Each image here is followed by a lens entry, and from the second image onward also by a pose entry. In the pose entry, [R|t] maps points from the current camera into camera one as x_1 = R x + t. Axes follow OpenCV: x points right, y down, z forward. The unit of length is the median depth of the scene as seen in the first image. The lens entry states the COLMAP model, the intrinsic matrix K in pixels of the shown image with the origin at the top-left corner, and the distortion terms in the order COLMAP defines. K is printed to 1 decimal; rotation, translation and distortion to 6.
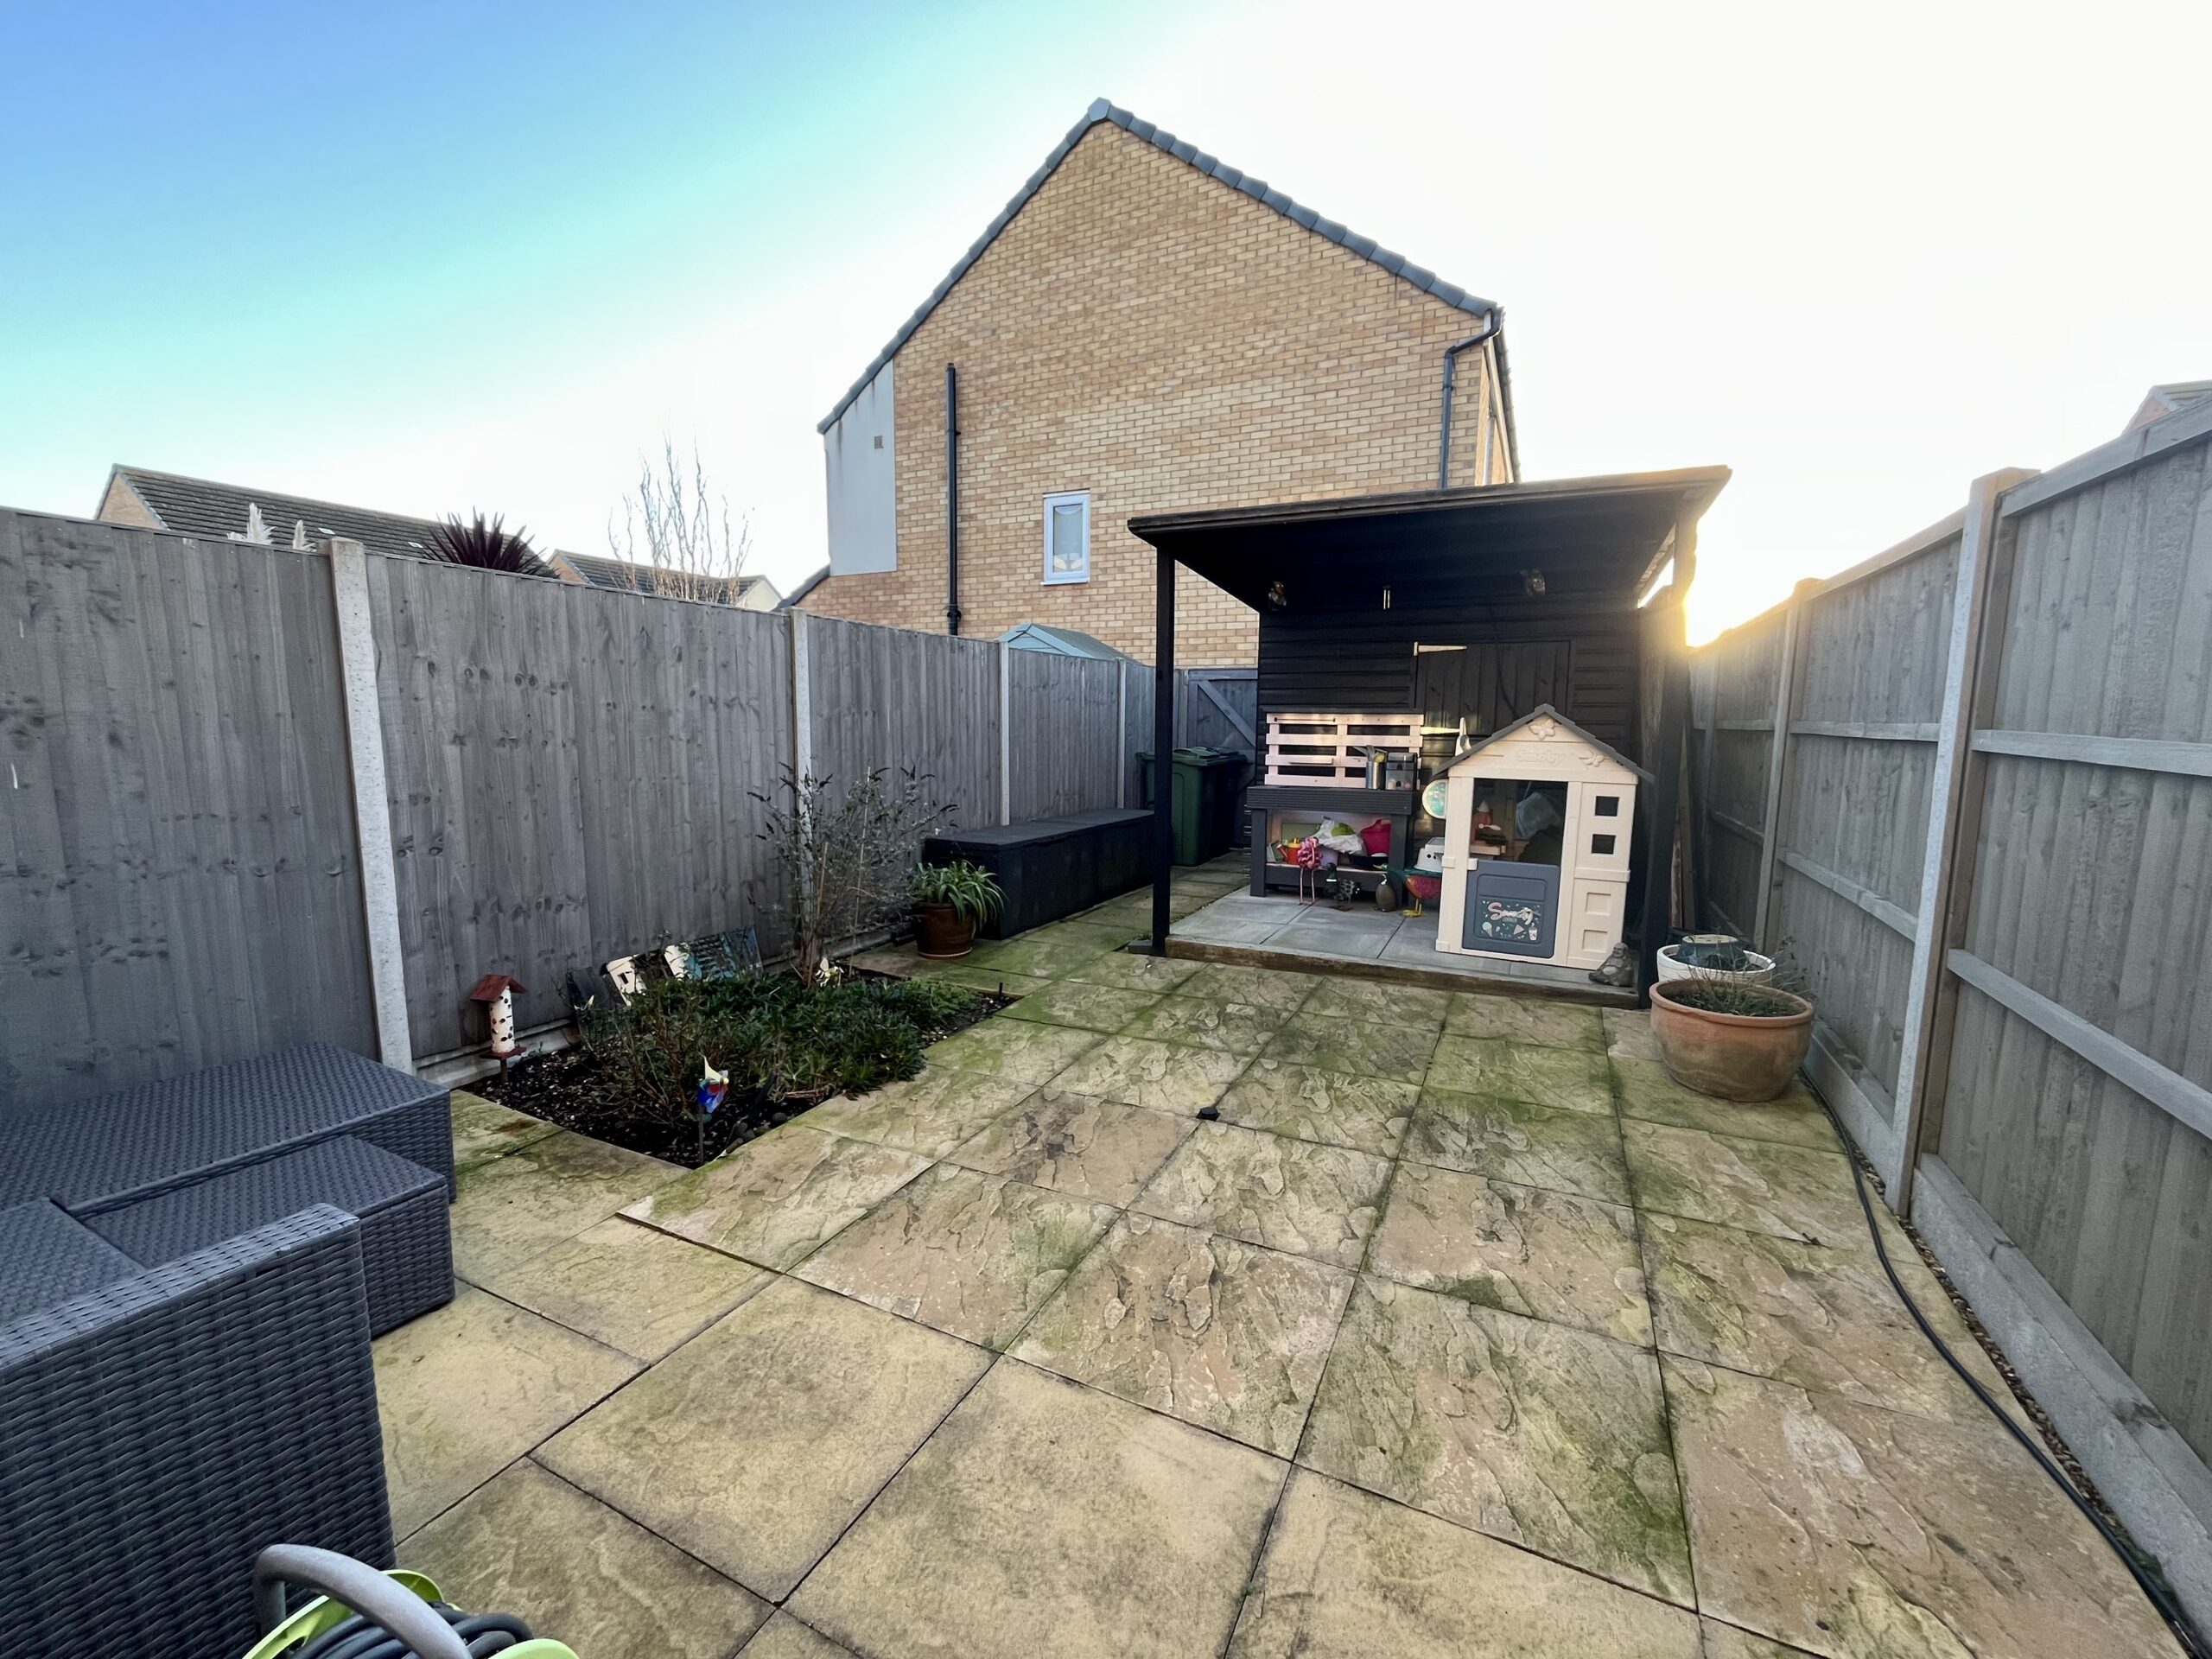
lens RADIAL K [[905.4, 0, 1101.6], [0, 905.4, 830.9], [0, 0, 1]] dist [-0.002293, -0.000367]
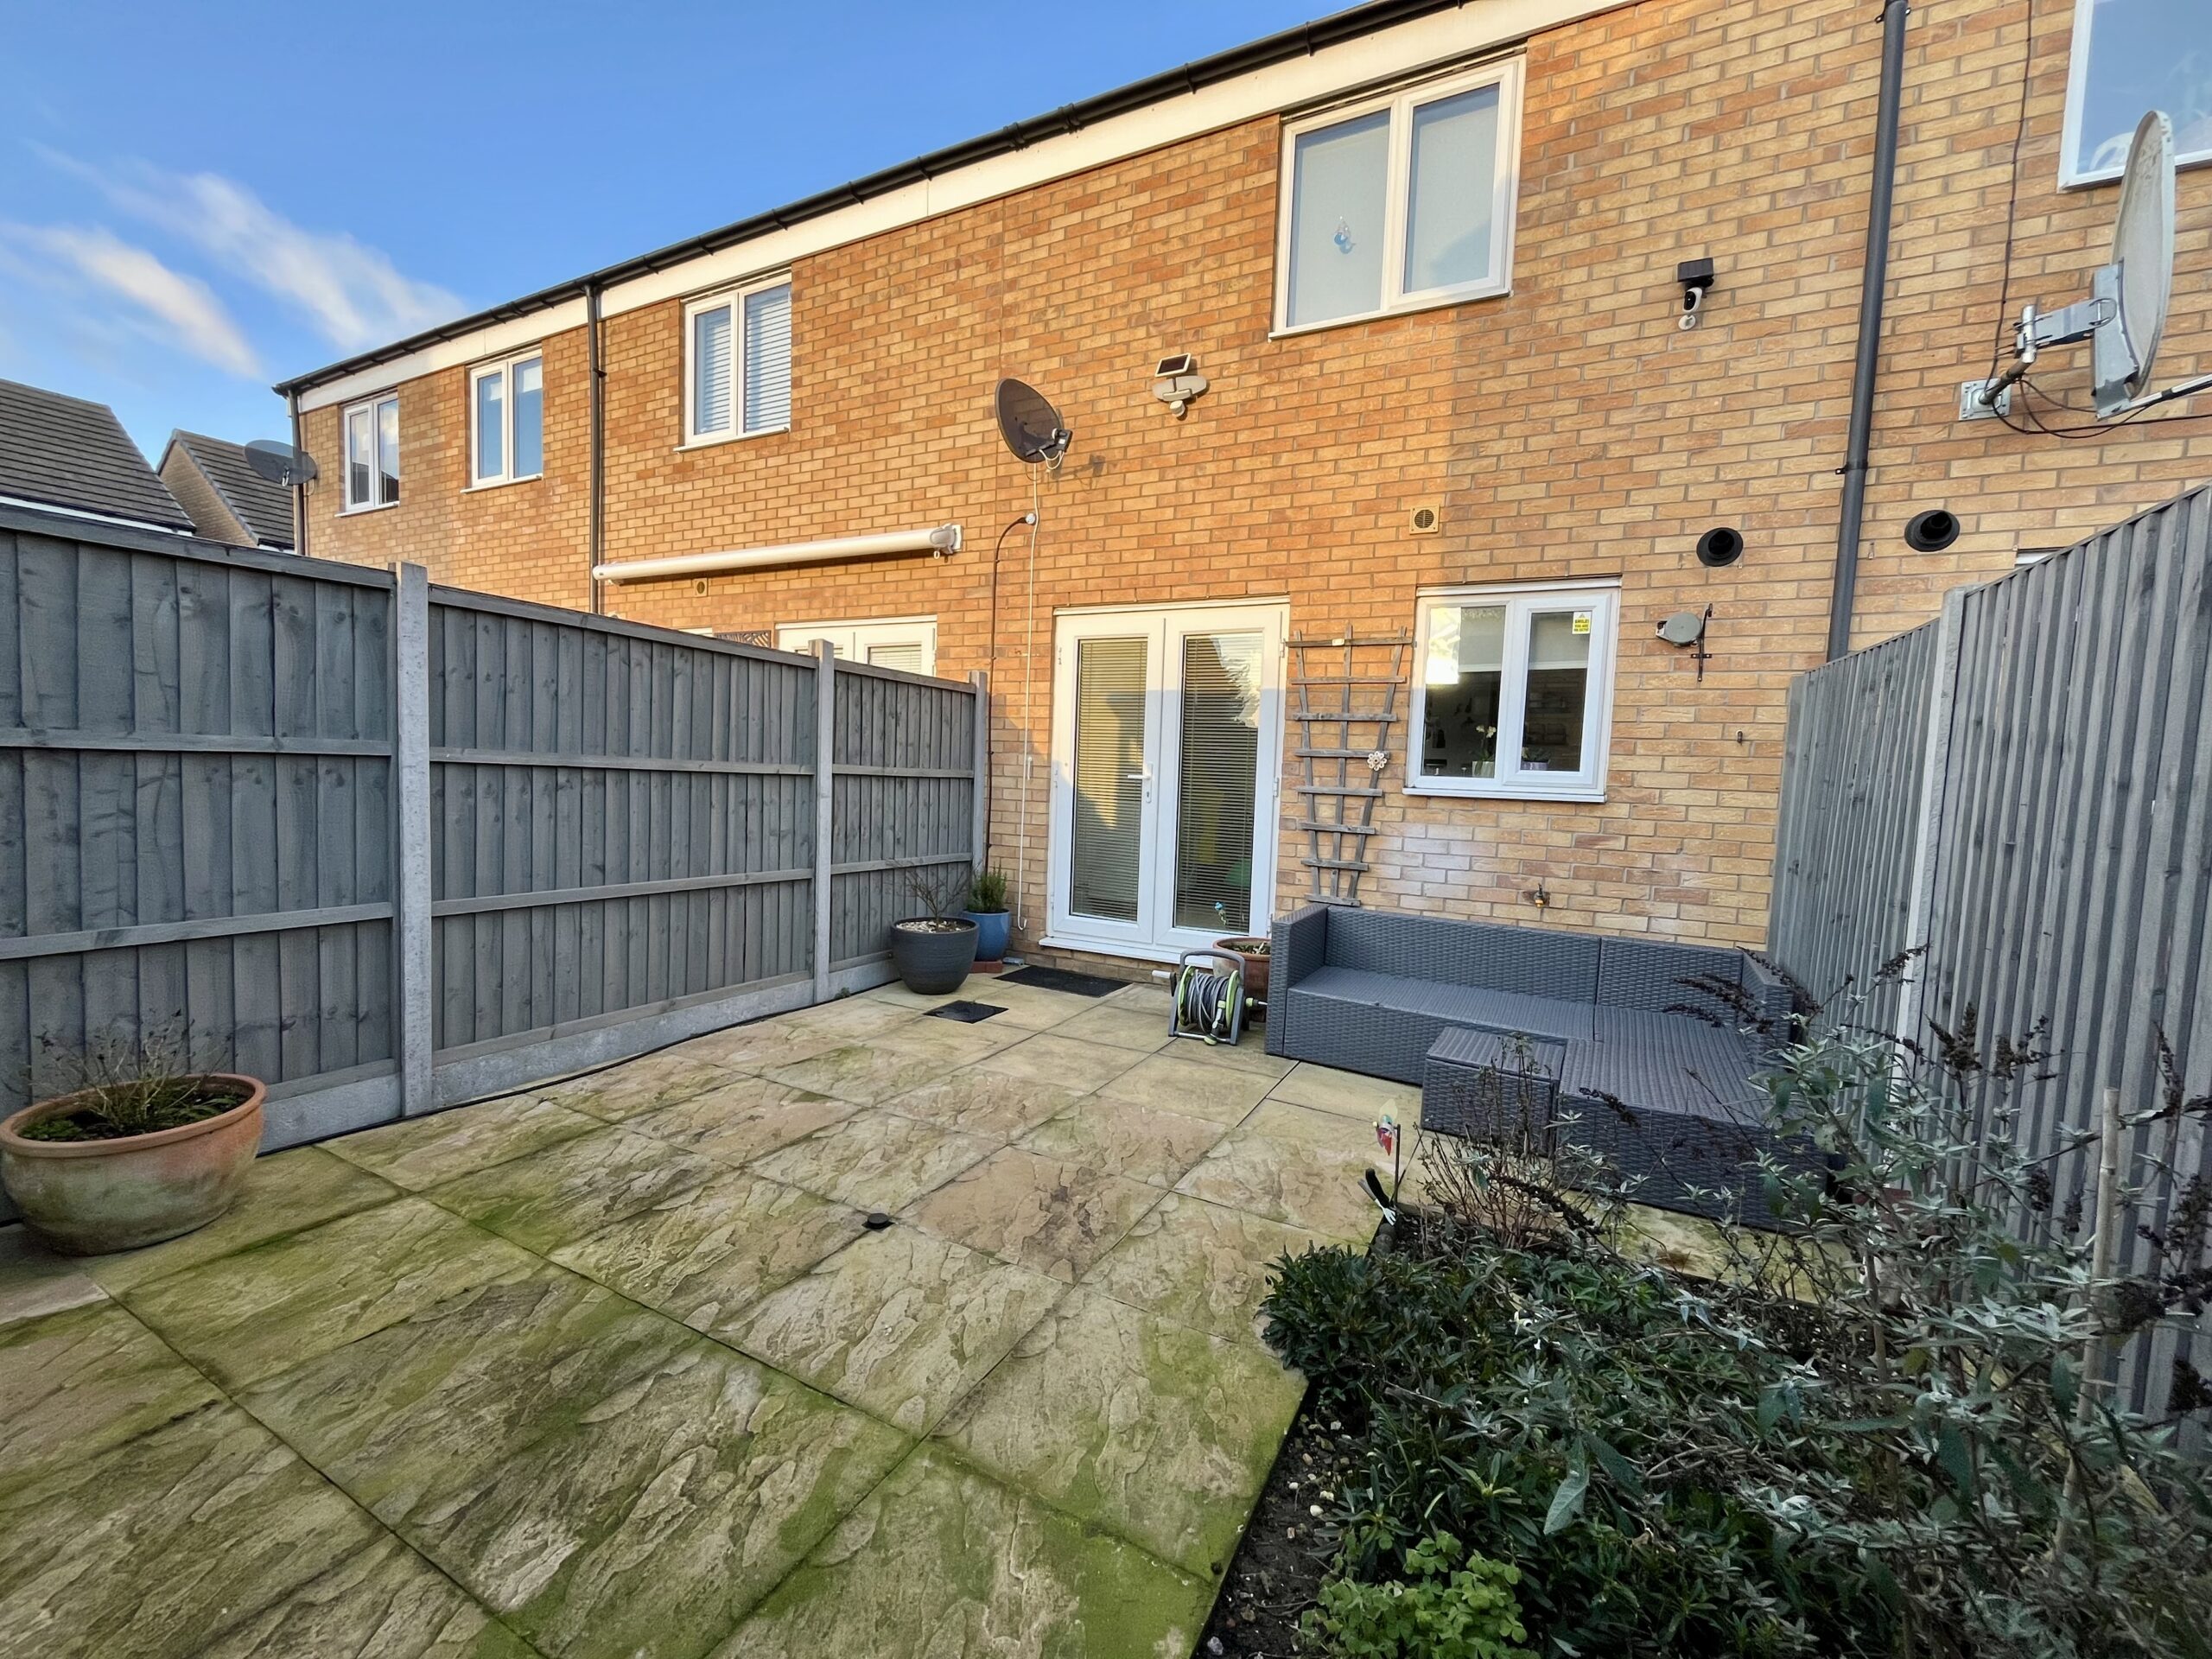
lens RADIAL K [[905.4, 0, 1101.6], [0, 905.4, 830.9], [0, 0, 1]] dist [-0.002293, -0.000367]
pose [[-0.998757, -0.046216, 0.018685, -0.092207], [-0.041780, 0.980513, 0.191960, -0.224356], [-0.027192, 0.190941, -0.981225, 1.796650]]
